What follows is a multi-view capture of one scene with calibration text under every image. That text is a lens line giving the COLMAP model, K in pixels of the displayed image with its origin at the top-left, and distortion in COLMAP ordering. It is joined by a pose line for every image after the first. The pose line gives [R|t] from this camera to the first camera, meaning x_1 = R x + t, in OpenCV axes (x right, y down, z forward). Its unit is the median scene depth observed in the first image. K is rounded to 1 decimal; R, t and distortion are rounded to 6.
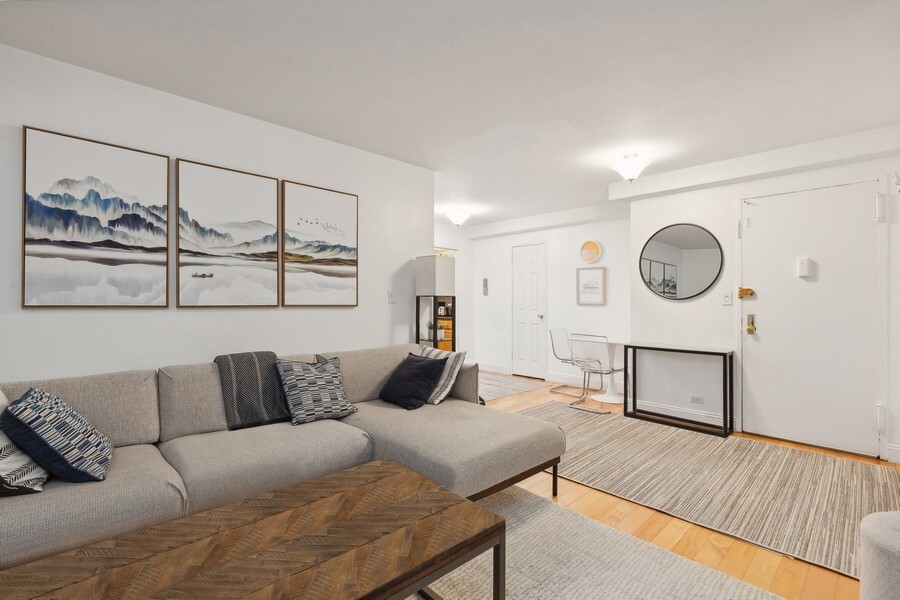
lens RADIAL K [[412.5, 0, 451.0], [0, 412.5, 299.5], [0, 0, 1]] dist [0.002366, -0.000068]
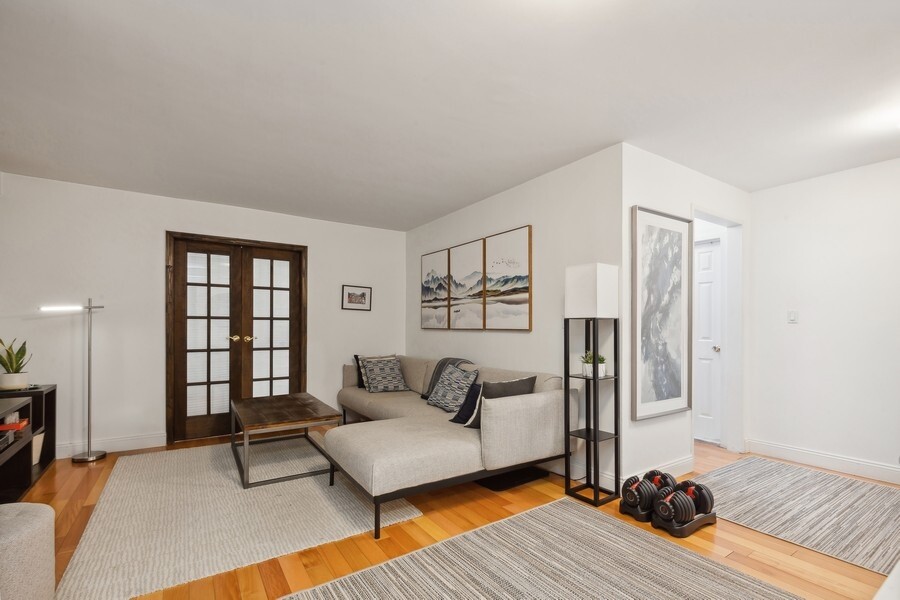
lens RADIAL K [[412.5, 0, 452.8], [0, 412.5, 323.0], [0, 0, 1]] dist [0.002366, -0.000068]
pose [[-0.177604, -0.017716, -0.983942, 0.977733], [-0.003238, 0.999843, -0.017417, 0.019160], [0.984097, 0.000093, -0.177634, 1.159302]]
